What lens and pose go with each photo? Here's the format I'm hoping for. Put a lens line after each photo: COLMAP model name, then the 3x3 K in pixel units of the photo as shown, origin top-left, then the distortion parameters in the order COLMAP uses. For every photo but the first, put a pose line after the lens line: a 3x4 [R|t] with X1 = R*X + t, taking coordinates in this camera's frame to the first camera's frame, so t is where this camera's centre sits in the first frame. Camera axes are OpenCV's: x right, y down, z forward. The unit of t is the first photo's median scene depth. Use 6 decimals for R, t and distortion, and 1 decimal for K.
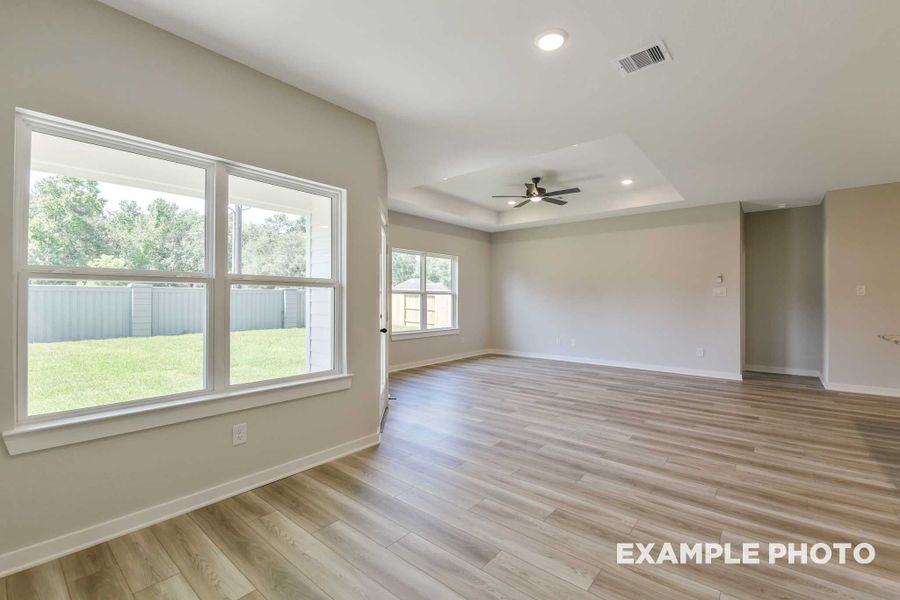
lens RADIAL K [[394.7, 0, 451.3], [0, 394.7, 296.9], [0, 0, 1]] dist [-0.005308, -0.006970]
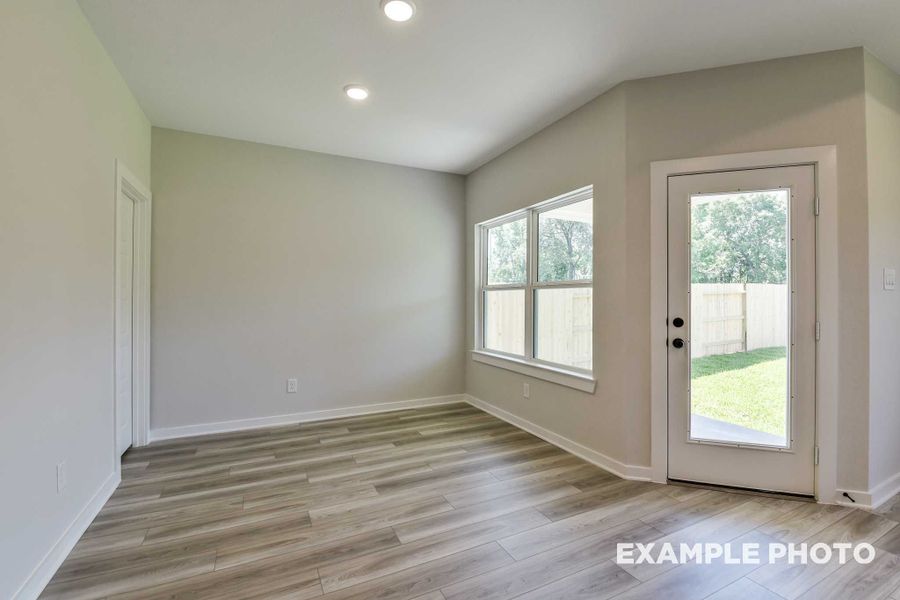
lens RADIAL K [[394.7, 0, 450.2], [0, 394.7, 296.9], [0, 0, 1]] dist [-0.005308, -0.006970]
pose [[-0.409925, -0.011063, -0.912052, 0.382929], [0.001851, 0.999914, -0.012960, 0.005889], [0.912117, -0.007001, -0.409870, 0.551010]]
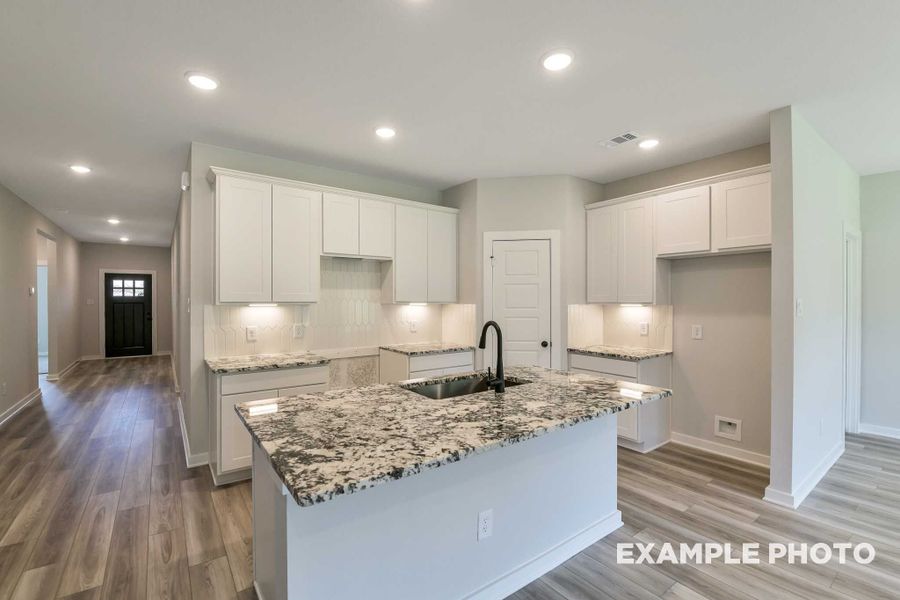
lens RADIAL K [[394.7, 0, 446.0], [0, 394.7, 301.6], [0, 0, 1]] dist [-0.005308, -0.006970]
pose [[-0.967537, -0.003475, 0.252705, 0.580028], [-0.004105, 0.999990, -0.001969, -0.022281], [-0.252695, -0.002942, -0.967541, 0.775887]]
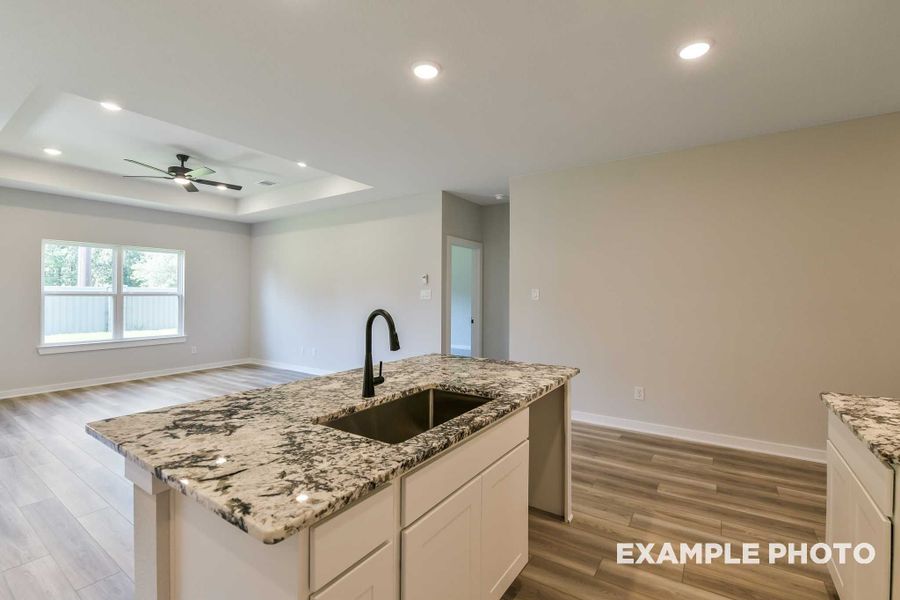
lens RADIAL K [[394.7, 0, 448.6], [0, 394.7, 292.3], [0, 0, 1]] dist [-0.005308, -0.006970]
pose [[0.994754, -0.000296, 0.102300, 0.650700], [0.000477, 0.999998, -0.001750, -0.015768], [-0.102300, 0.001790, 0.994752, 0.127109]]
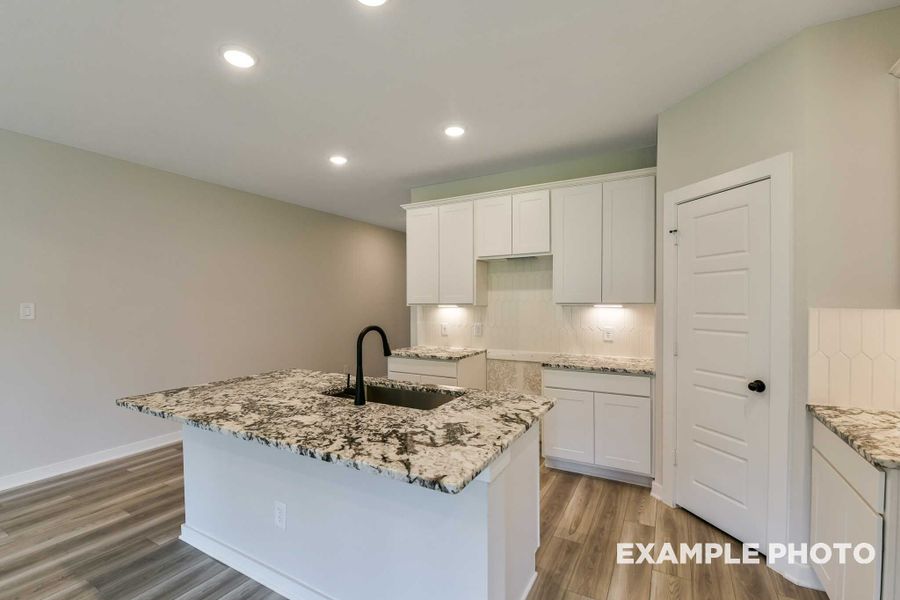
lens RADIAL K [[394.7, 0, 444.8], [0, 394.7, 304.5], [0, 0, 1]] dist [-0.005308, -0.006970]
pose [[-0.172310, -0.005749, 0.985026, 0.294347], [0.000547, 0.999982, 0.005932, -0.024400], [-0.985043, 0.001561, -0.172304, 0.403396]]
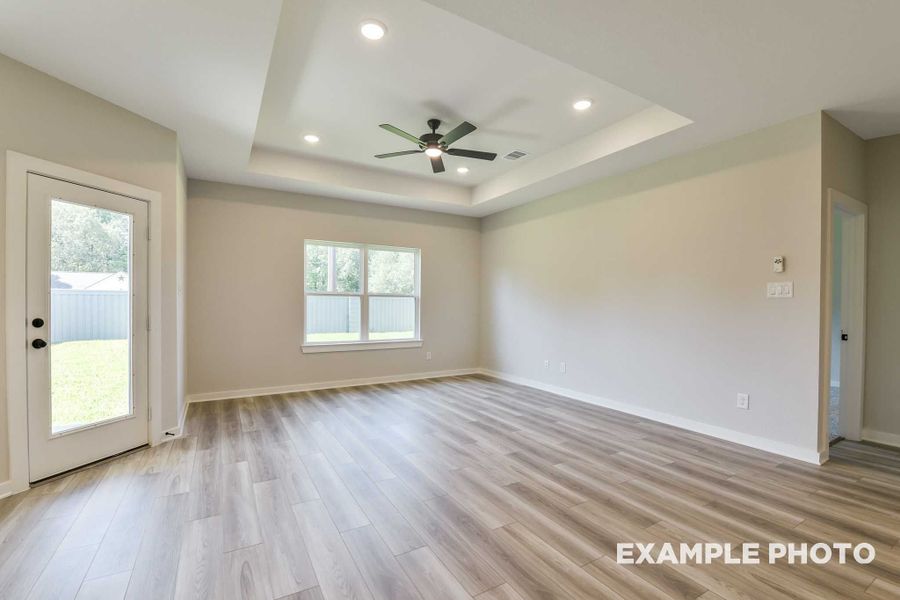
lens RADIAL K [[394.7, 0, 452.9], [0, 394.7, 307.3], [0, 0, 1]] dist [-0.005308, -0.006970]
pose [[0.940437, 0.007079, -0.339893, 0.453949], [-0.002892, 0.999914, 0.012822, 0.004997], [0.339955, -0.011076, 0.940377, 0.360630]]
